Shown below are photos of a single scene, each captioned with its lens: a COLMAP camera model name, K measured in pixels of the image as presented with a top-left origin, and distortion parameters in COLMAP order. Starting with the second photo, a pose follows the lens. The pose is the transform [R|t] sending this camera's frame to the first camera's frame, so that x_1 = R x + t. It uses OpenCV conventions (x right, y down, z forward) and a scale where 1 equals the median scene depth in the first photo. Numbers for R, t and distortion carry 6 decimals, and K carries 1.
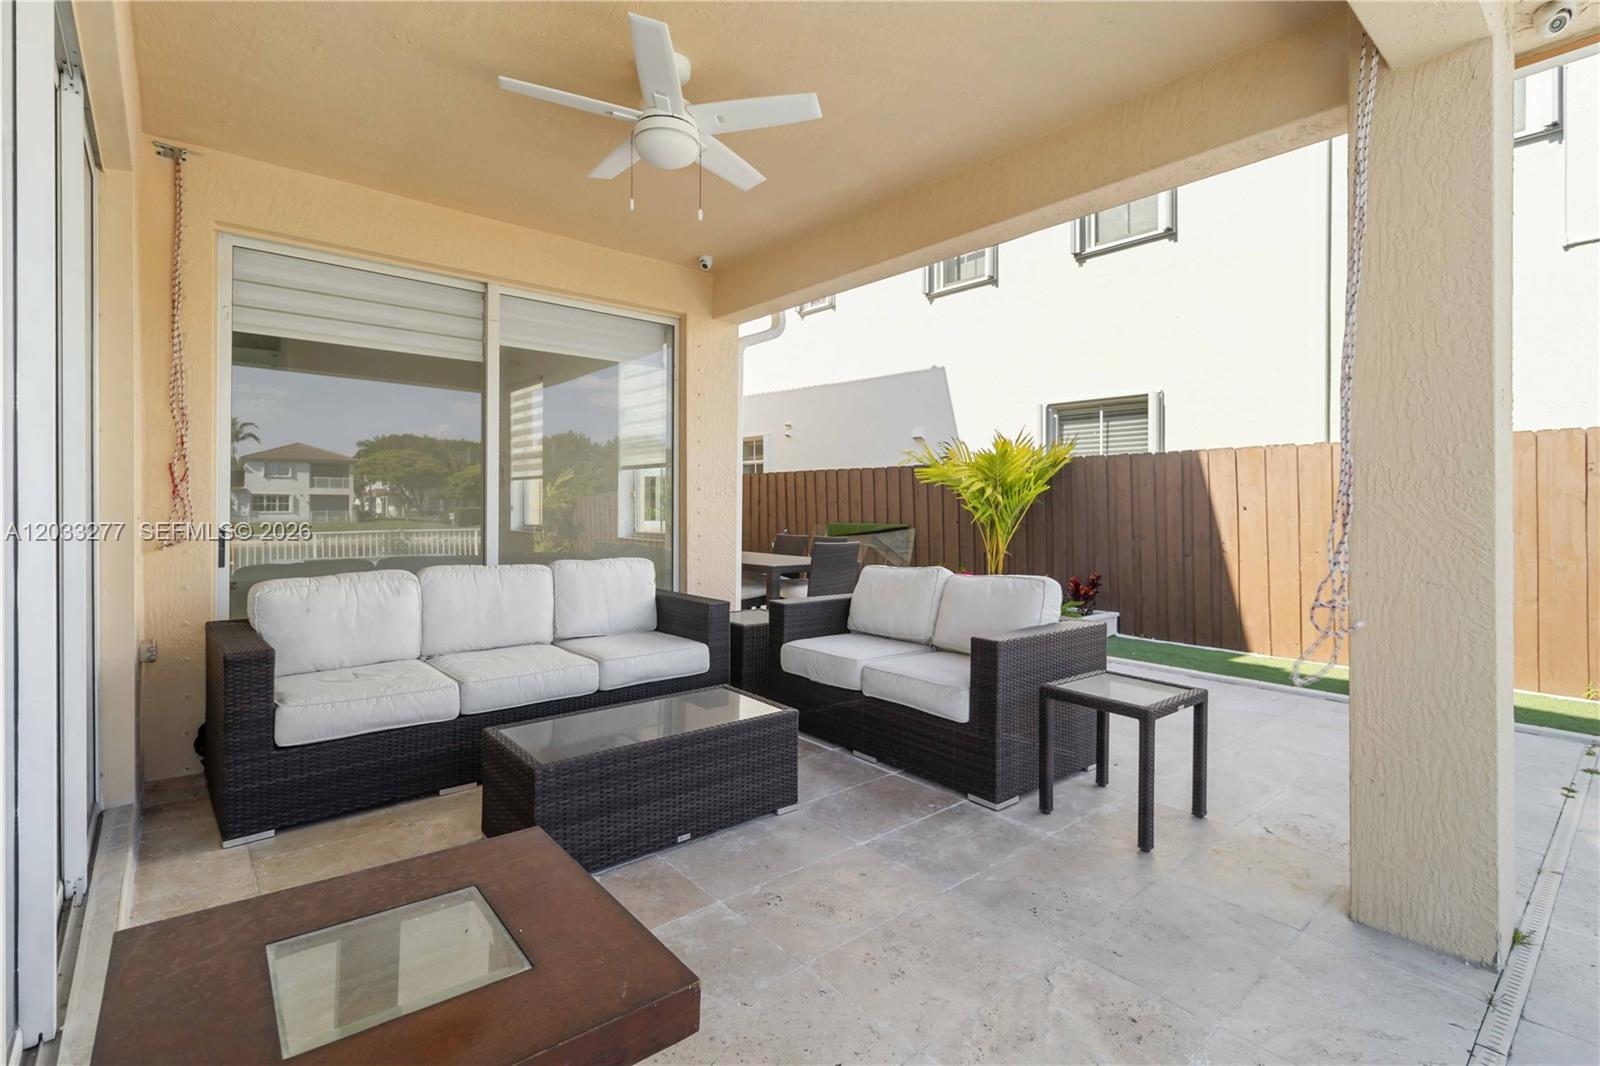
lens RADIAL K [[738.9, 0, 810.0], [0, 738.9, 500.7], [0, 0, 1]] dist [0.003282, -0.000248]
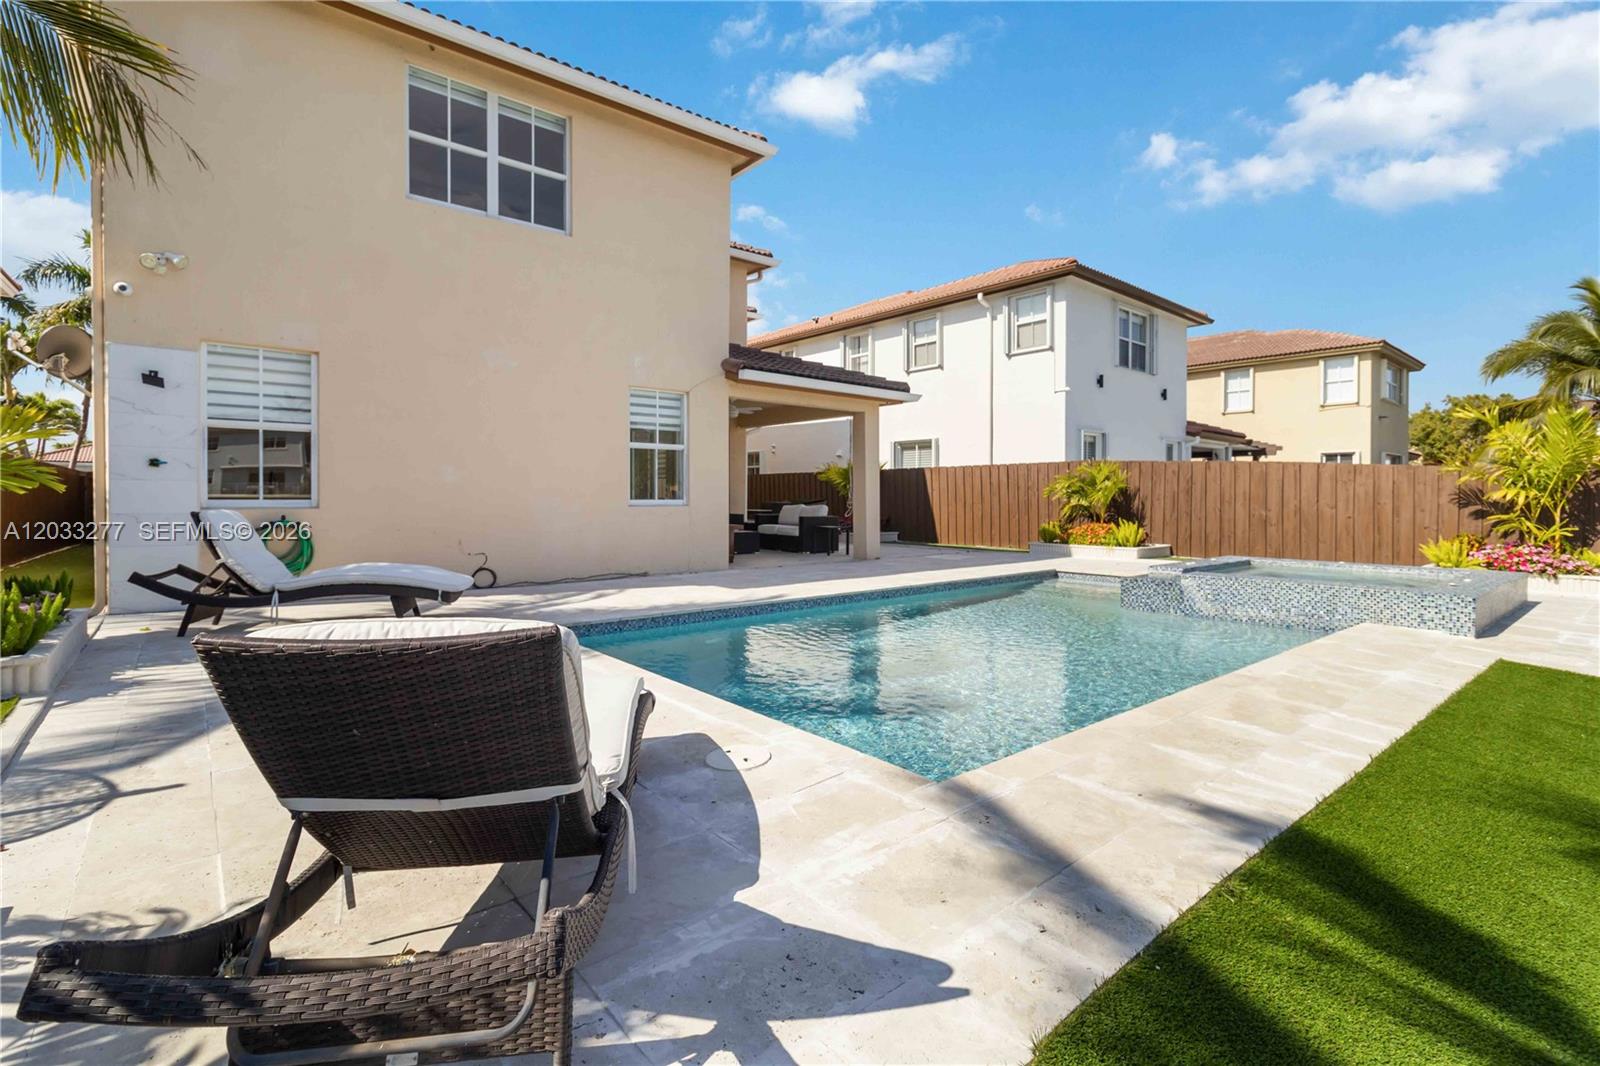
lens RADIAL K [[738.9, 0, 810.0], [0, 738.9, 500.7], [0, 0, 1]] dist [0.003282, -0.000248]
pose [[0.999967, -0.000253, -0.008140, 0.140356], [0.000316, 0.999971, 0.007668, 0.026423], [0.008137, -0.007670, 0.999937, -1.480560]]
